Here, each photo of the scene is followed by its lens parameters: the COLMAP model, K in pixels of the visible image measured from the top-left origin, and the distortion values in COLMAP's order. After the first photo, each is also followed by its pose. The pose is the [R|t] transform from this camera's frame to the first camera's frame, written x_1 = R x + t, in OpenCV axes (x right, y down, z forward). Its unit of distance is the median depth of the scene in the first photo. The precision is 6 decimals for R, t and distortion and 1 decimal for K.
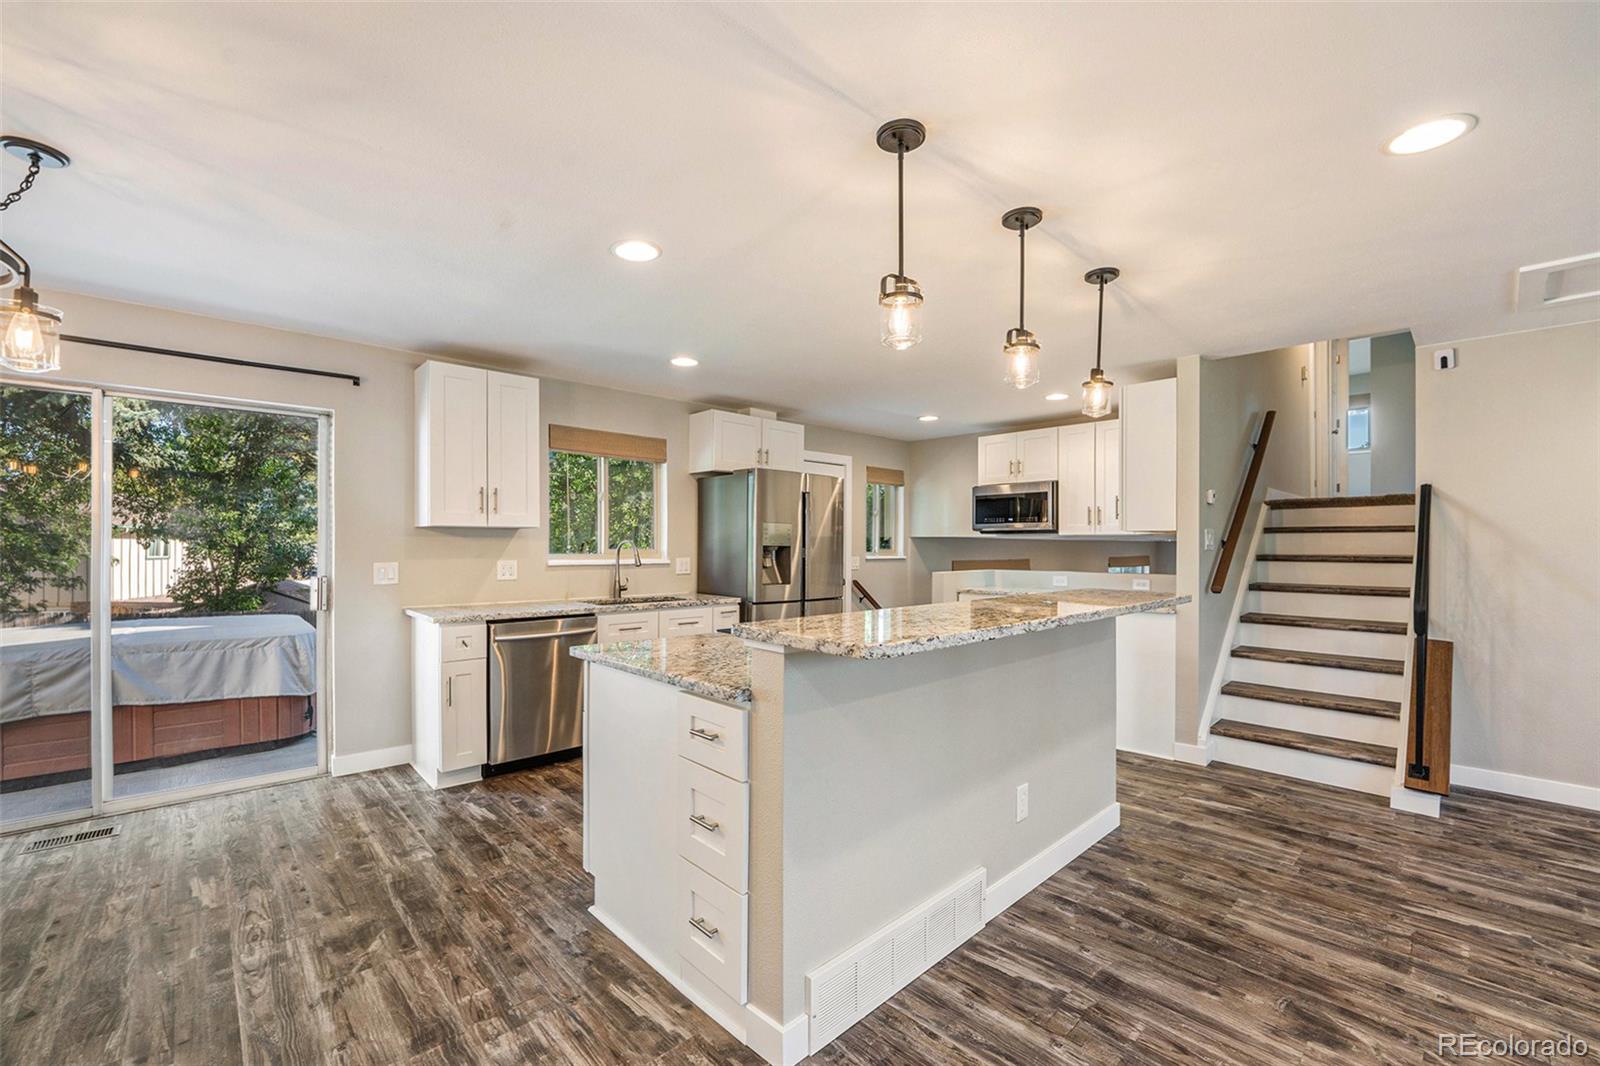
lens RADIAL K [[660.0, 0, 806.3], [0, 660.0, 543.3], [0, 0, 1]] dist [-0.028817, 0.003766]
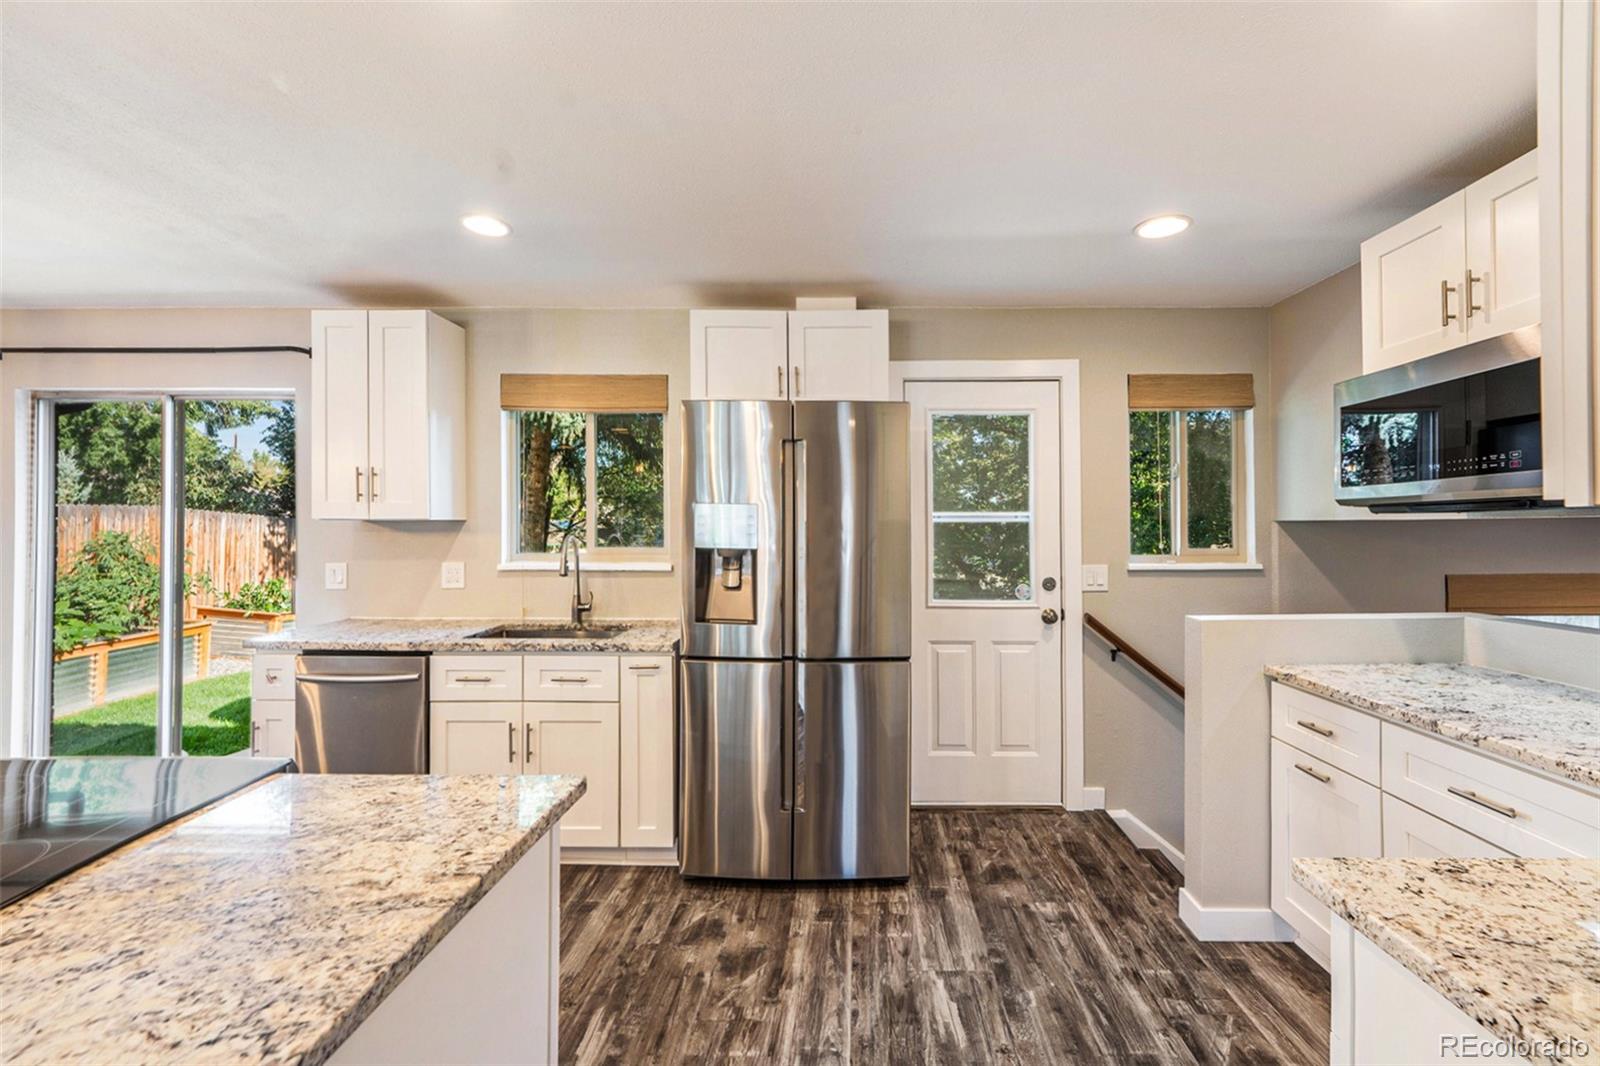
lens RADIAL K [[693.7, 0, 820.3], [0, 693.7, 509.1], [0, 0, 1]] dist [-0.040701, -0.000274]
pose [[0.700954, -0.015759, -0.713033, 0.536572], [0.004677, 0.999836, -0.017500, -0.022532], [0.713191, 0.008931, 0.700912, 0.924172]]
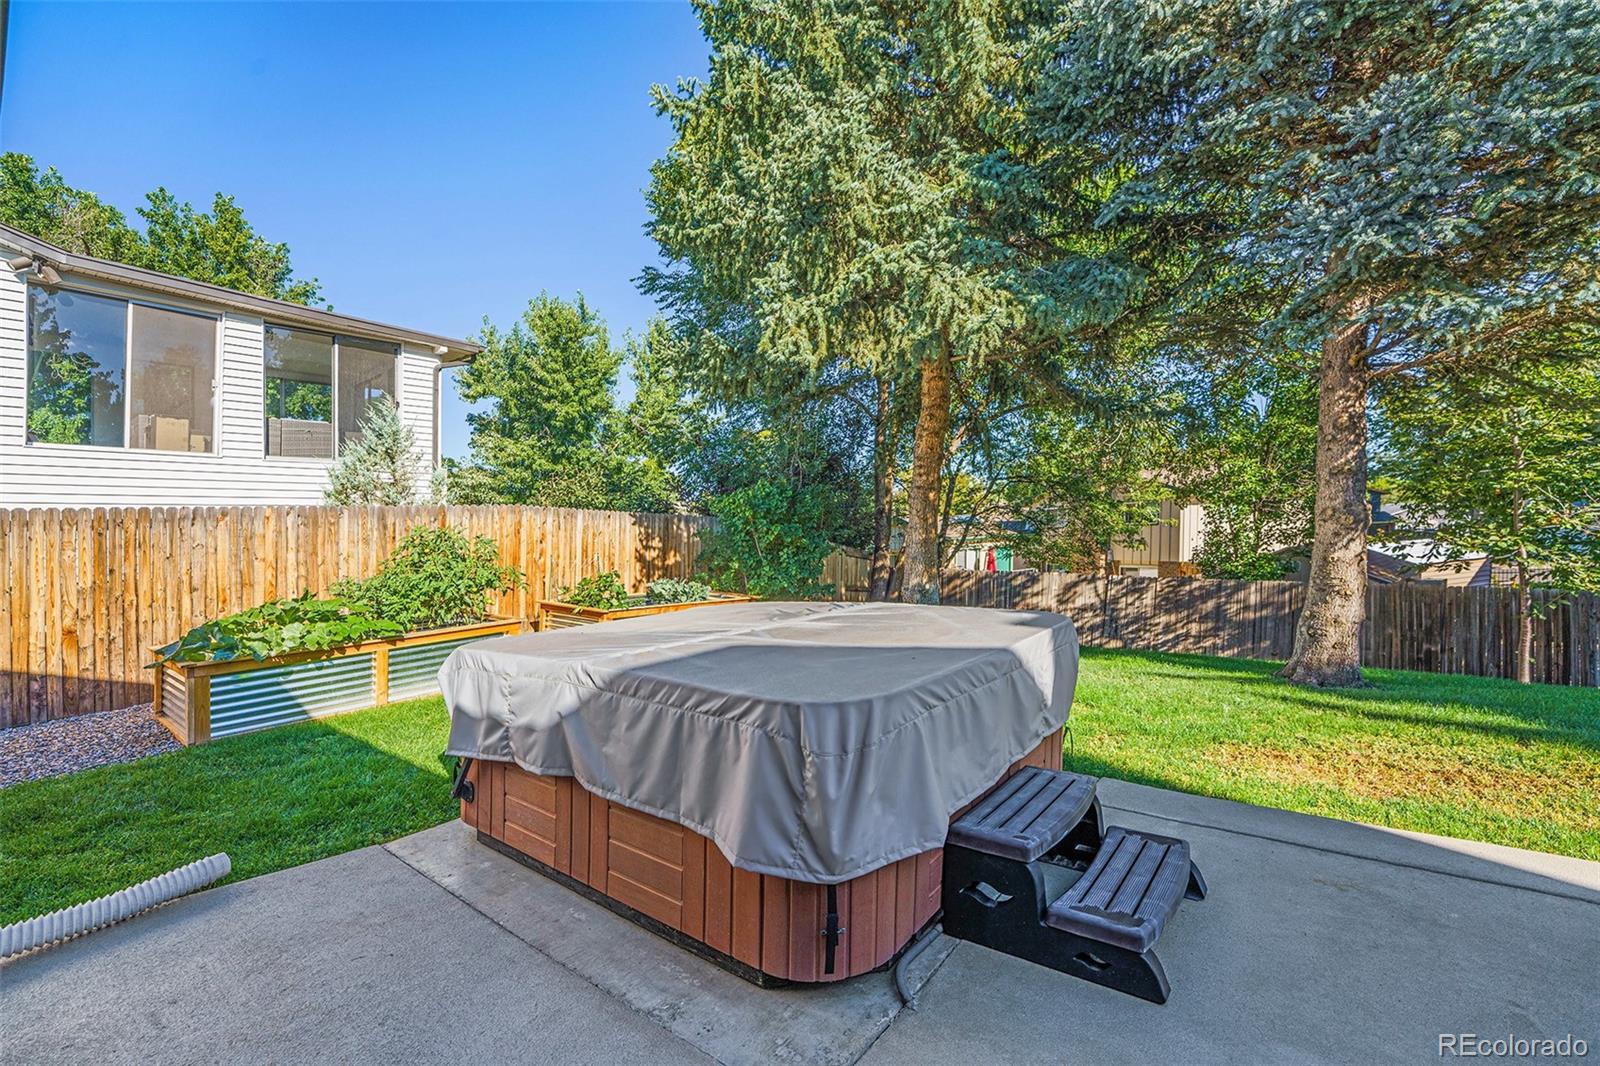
lens RADIAL K [[660.0, 0, 801.1], [0, 660.0, 522.9], [0, 0, 1]] dist [-0.028817, 0.003766]
pose [[0.120012, -0.021904, -0.992531, -0.630137], [0.048285, 0.998702, -0.016202, 0.072483], [0.991598, -0.045980, 0.120914, 1.428798]]
